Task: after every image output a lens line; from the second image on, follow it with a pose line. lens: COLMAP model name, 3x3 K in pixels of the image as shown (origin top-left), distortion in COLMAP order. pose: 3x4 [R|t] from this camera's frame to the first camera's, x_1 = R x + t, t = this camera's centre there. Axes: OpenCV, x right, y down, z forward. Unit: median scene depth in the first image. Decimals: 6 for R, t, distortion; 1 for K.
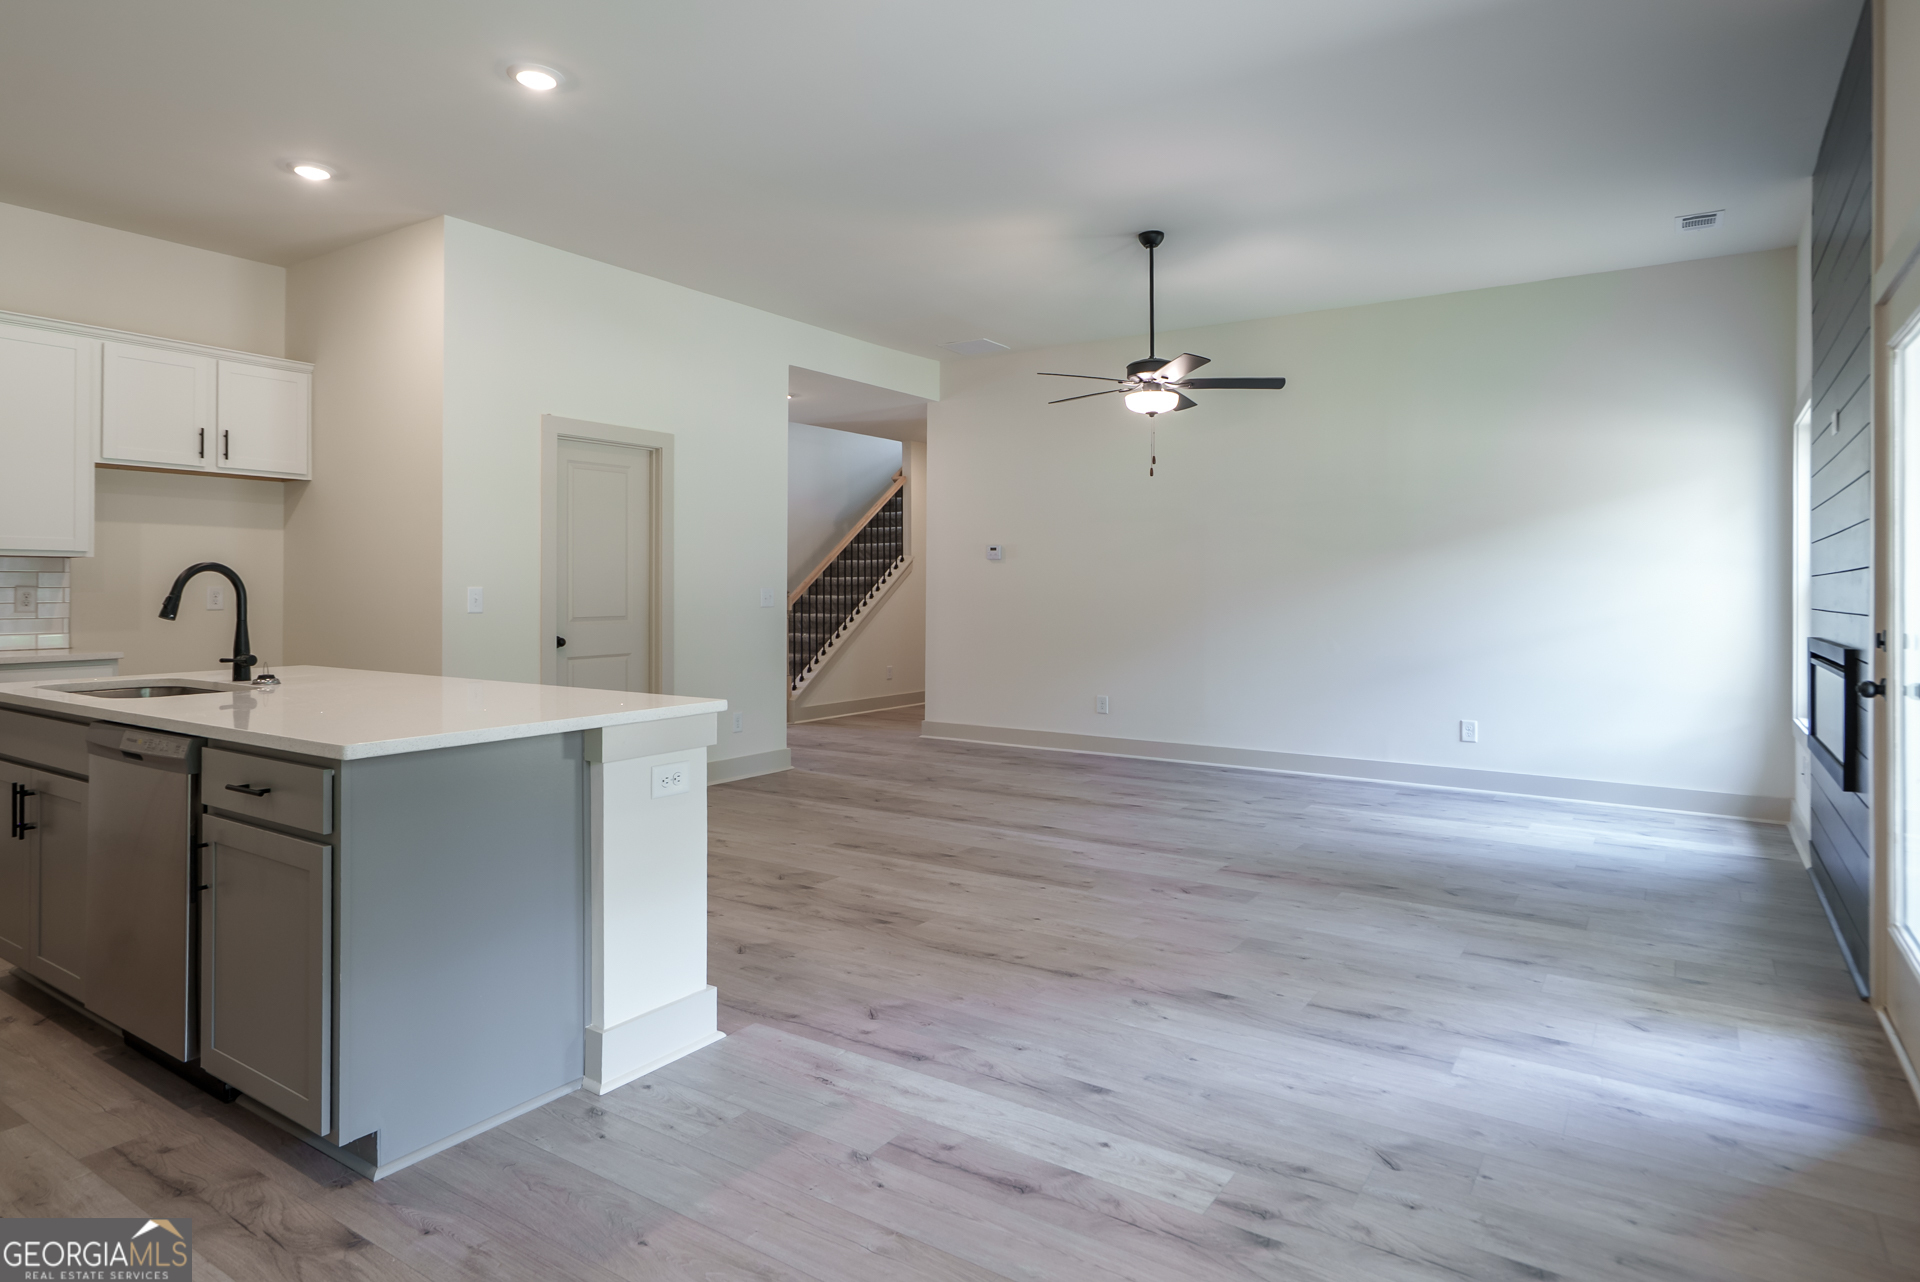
lens RADIAL K [[1084.5, 0, 943.5], [0, 1084.5, 587.1], [0, 0, 1]] dist [0.004894, 0.002275]
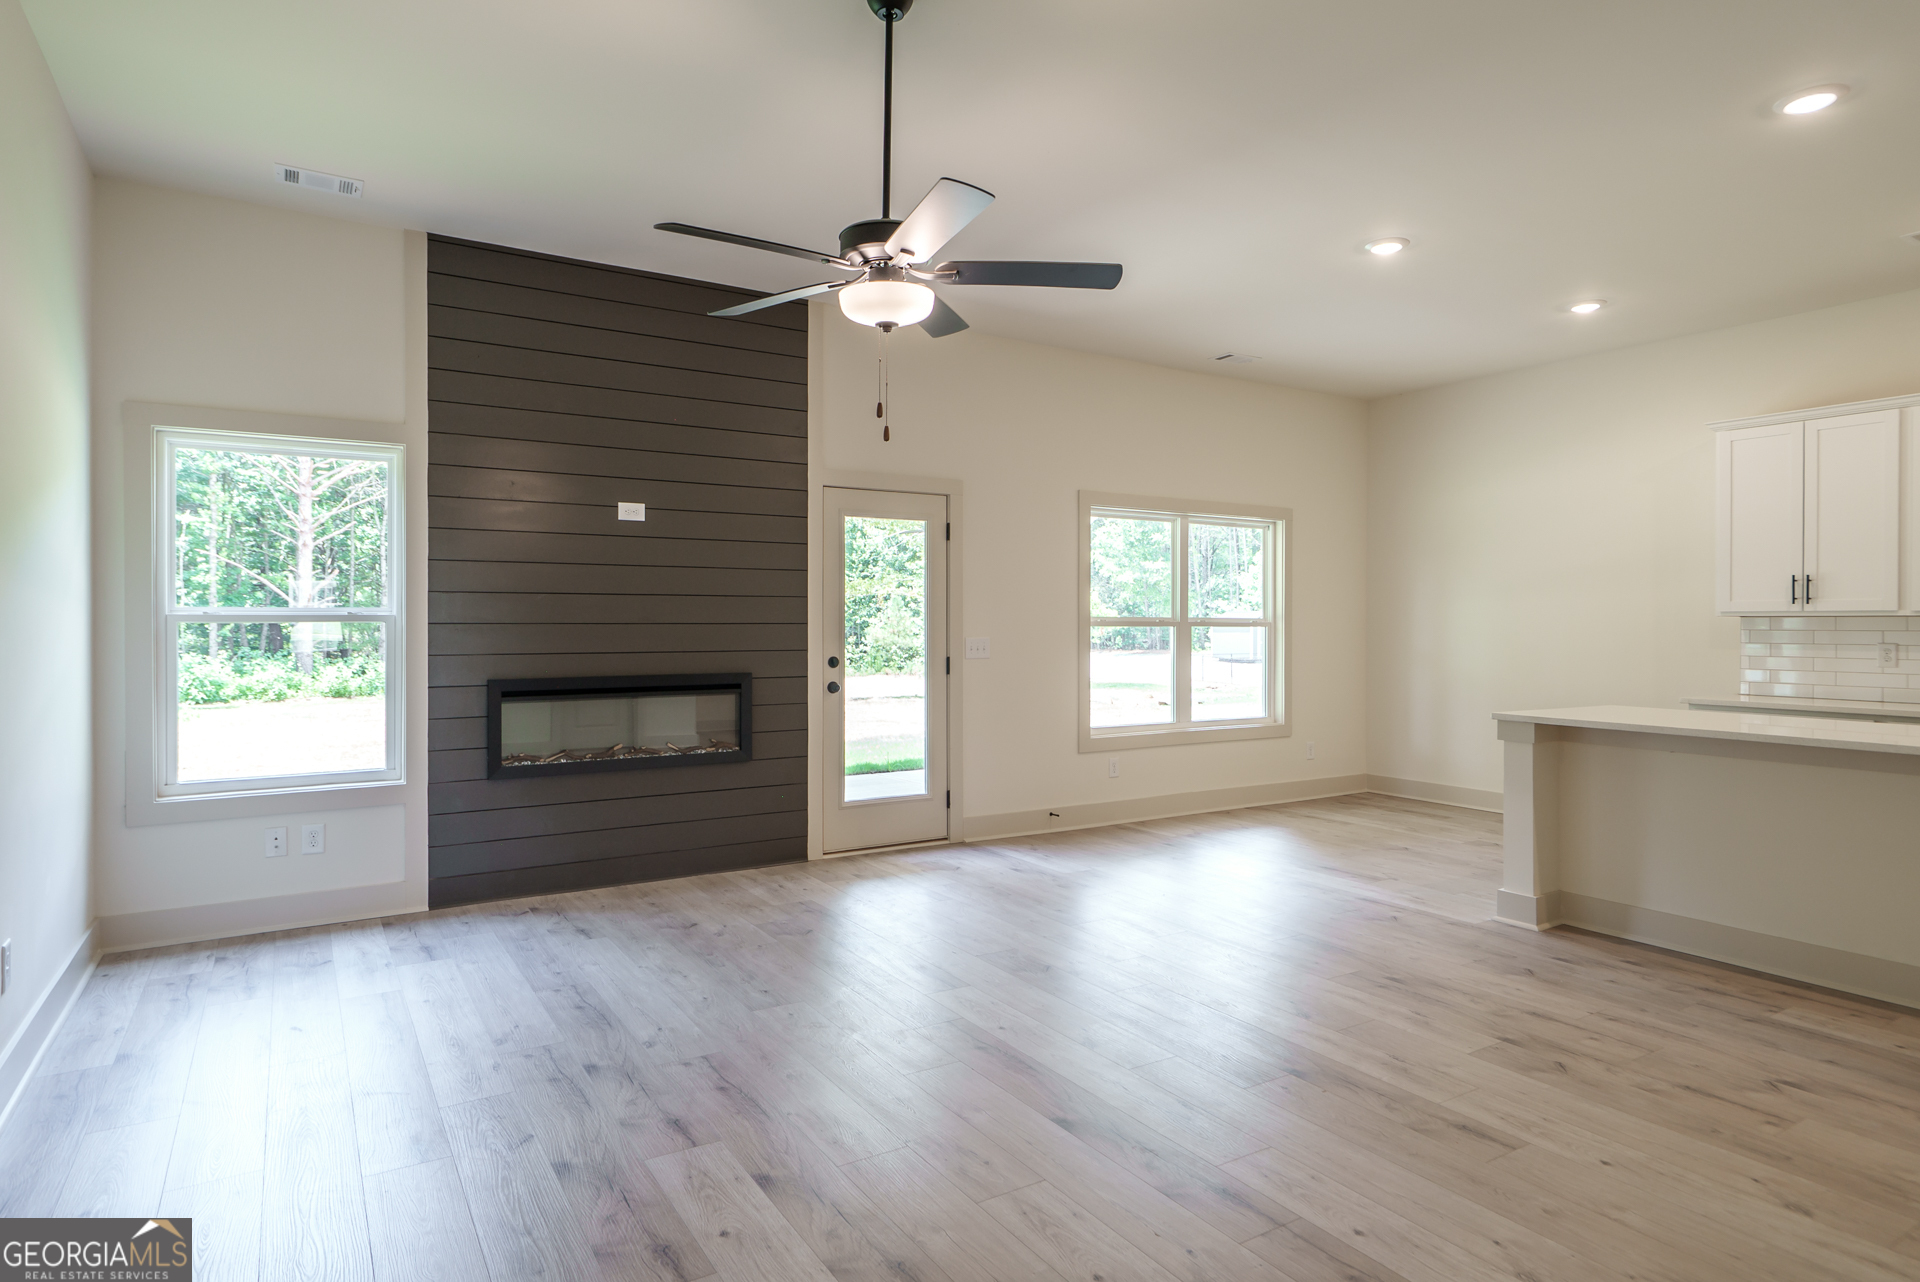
lens RADIAL K [[1061.2, 0, 955.4], [0, 1061.2, 622.9], [0, 0, 1]] dist [0.001104, 0.001334]
pose [[-0.916037, -0.007735, 0.401019, -0.064070], [-0.008555, 0.999963, -0.000254, -0.014053], [-0.401002, -0.003664, -0.916070, 1.767525]]
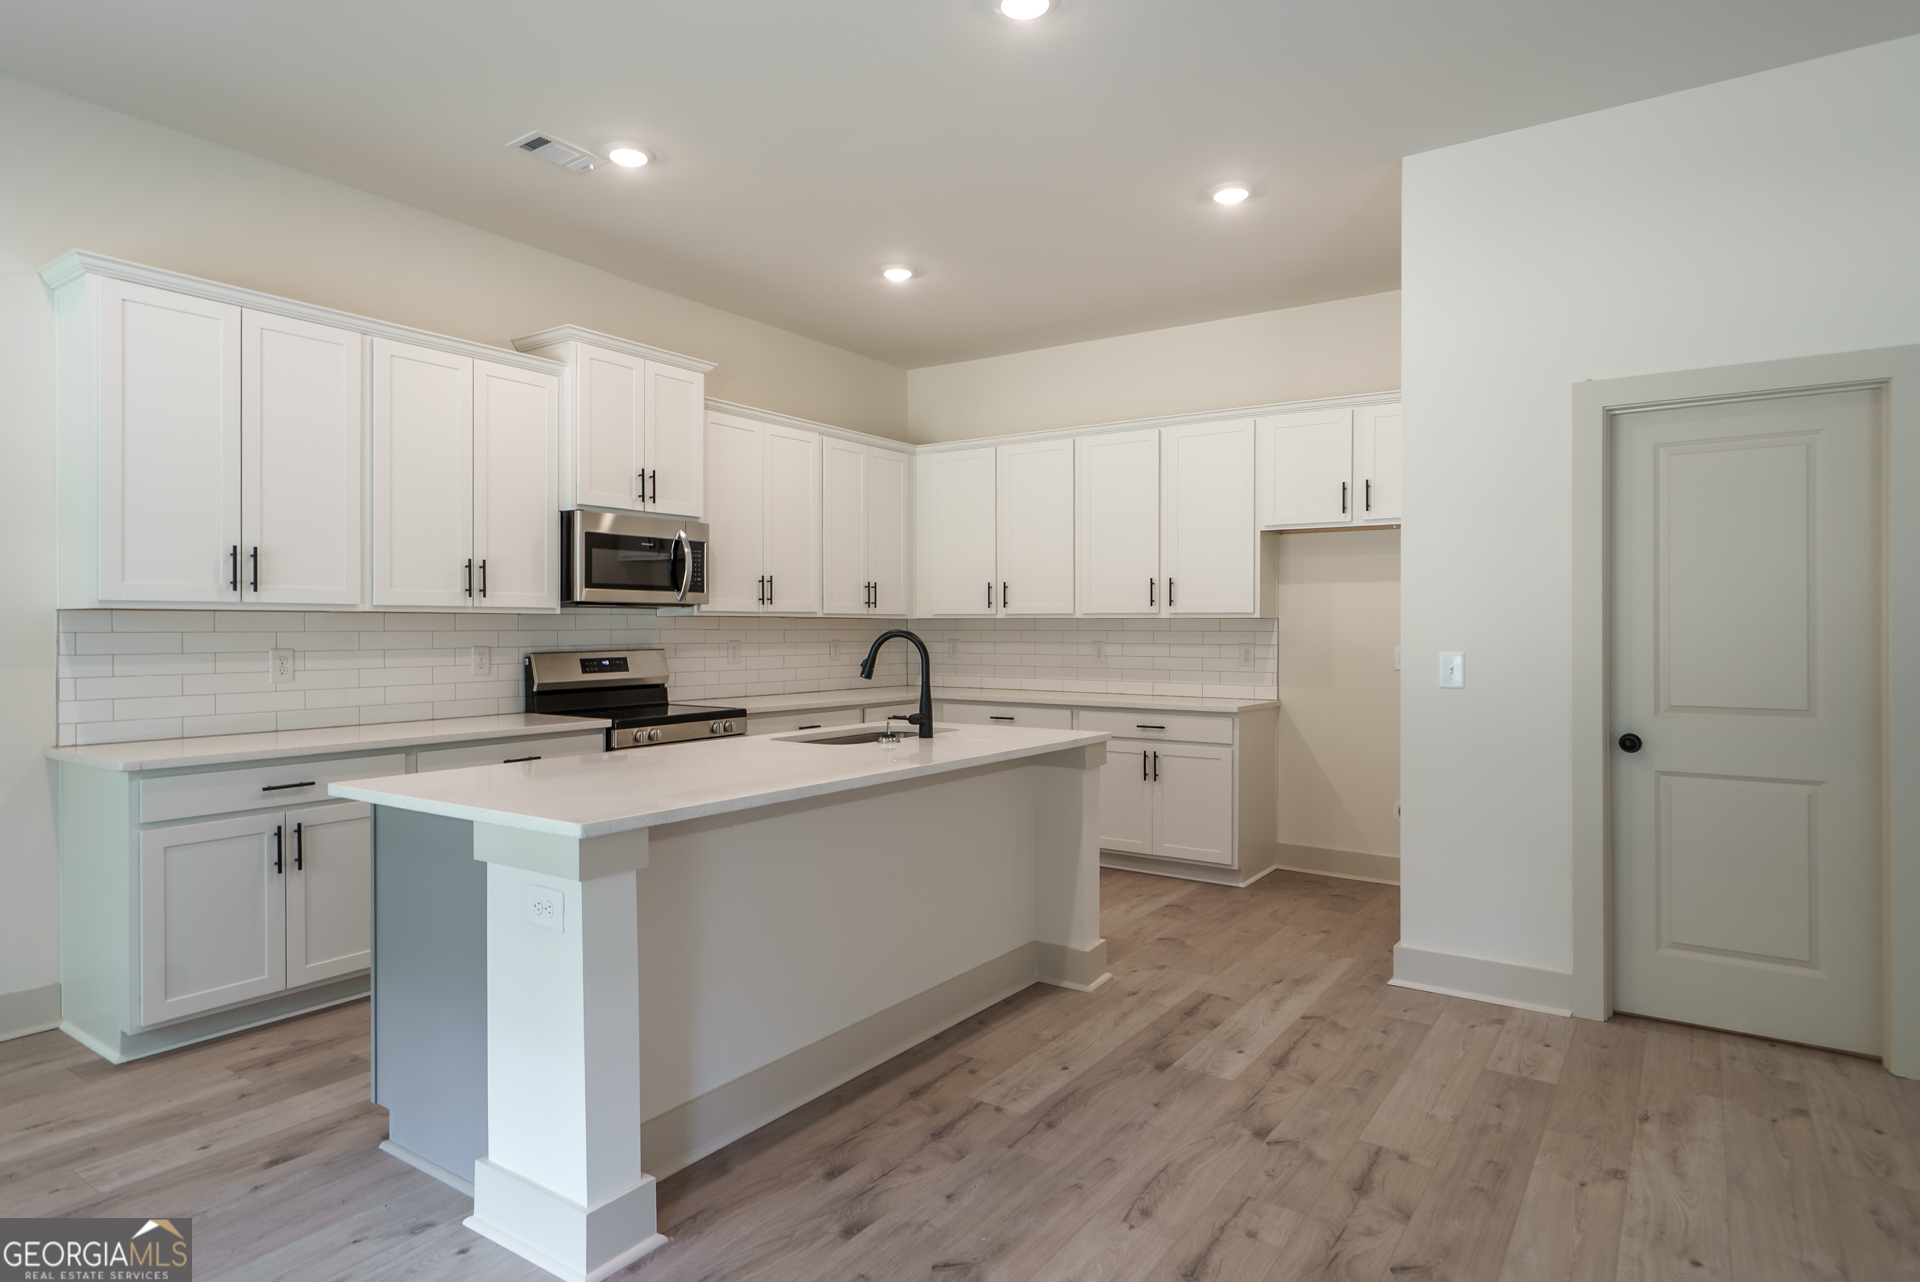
lens RADIAL K [[1067.9, 0, 961.7], [0, 1067.9, 630.4], [0, 0, 1]] dist [0.005366, 0.001581]
pose [[-0.004087, -0.001509, -0.999991, 0.324133], [-0.001031, 0.999998, -0.001505, -0.014916], [0.999991, 0.001025, -0.004089, 0.797098]]
